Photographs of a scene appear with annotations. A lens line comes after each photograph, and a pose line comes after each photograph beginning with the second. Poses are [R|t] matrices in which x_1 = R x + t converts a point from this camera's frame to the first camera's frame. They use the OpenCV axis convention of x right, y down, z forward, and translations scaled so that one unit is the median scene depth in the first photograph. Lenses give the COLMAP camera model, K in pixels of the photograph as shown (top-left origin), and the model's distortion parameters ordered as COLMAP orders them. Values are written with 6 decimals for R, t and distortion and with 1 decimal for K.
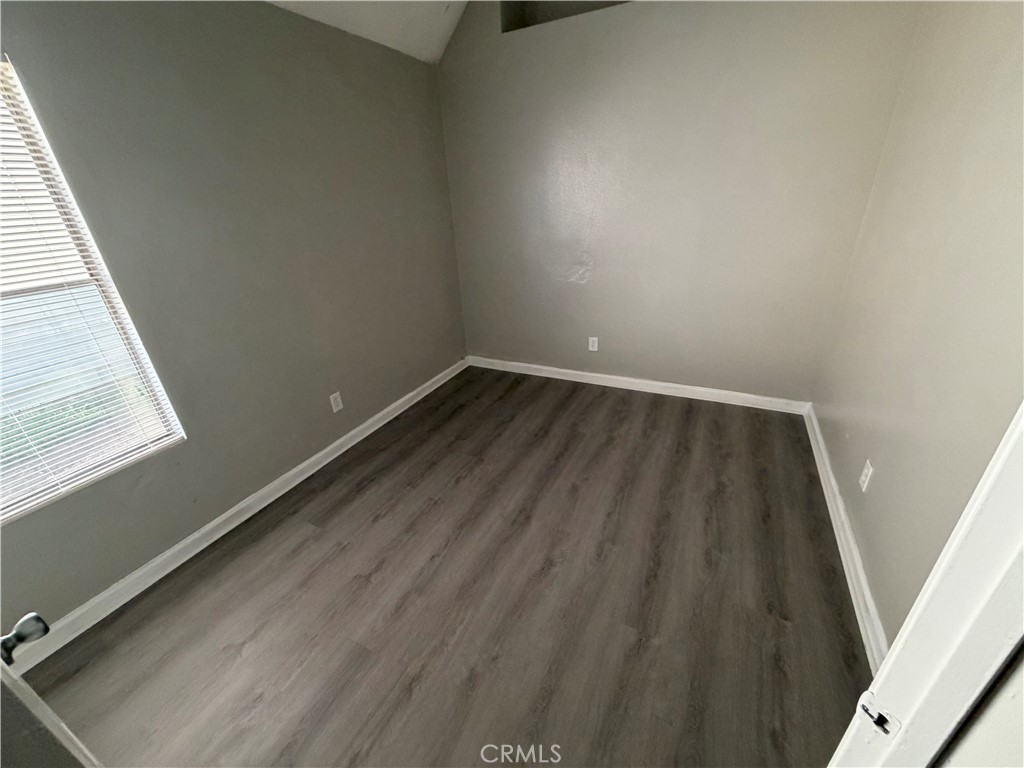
lens RADIAL K [[408.1, 0, 511.4], [0, 408.1, 381.1], [0, 0, 1]] dist [-0.000314, -0.000104]
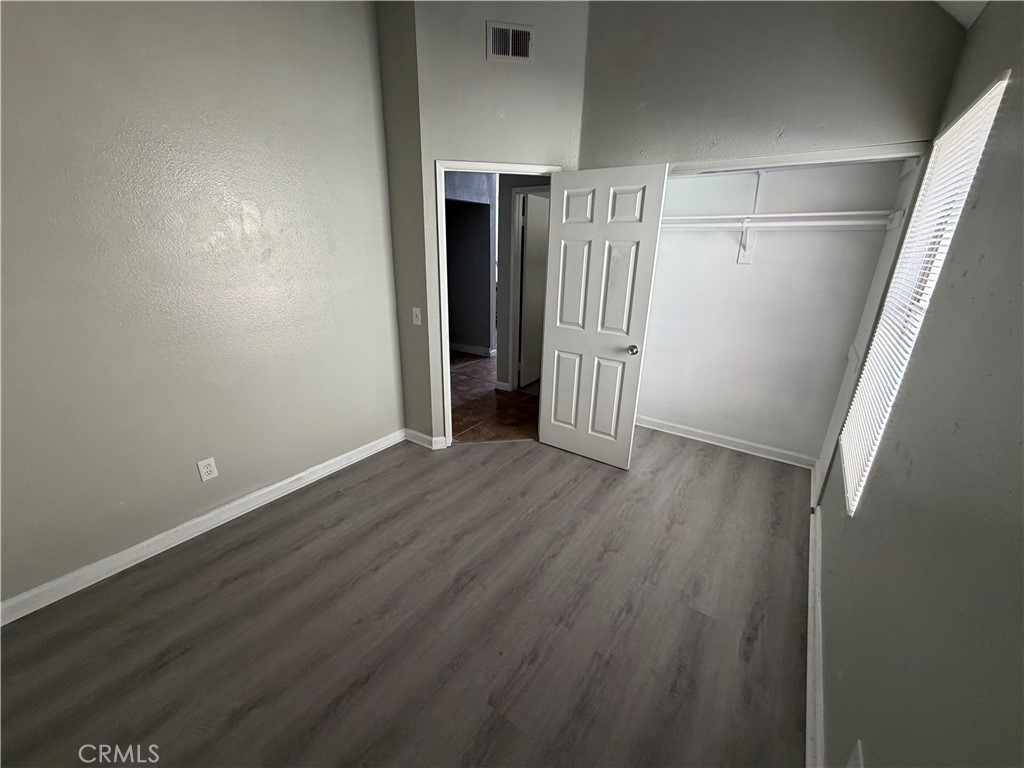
lens RADIAL K [[408.1, 0, 506.5], [0, 408.1, 383.3], [0, 0, 1]] dist [-0.000314, -0.000104]
pose [[-0.985842, -0.011377, 0.167290, -0.241947], [0.106876, 0.726125, 0.679206, -0.671315], [-0.129201, 0.687469, -0.714628, 1.466502]]
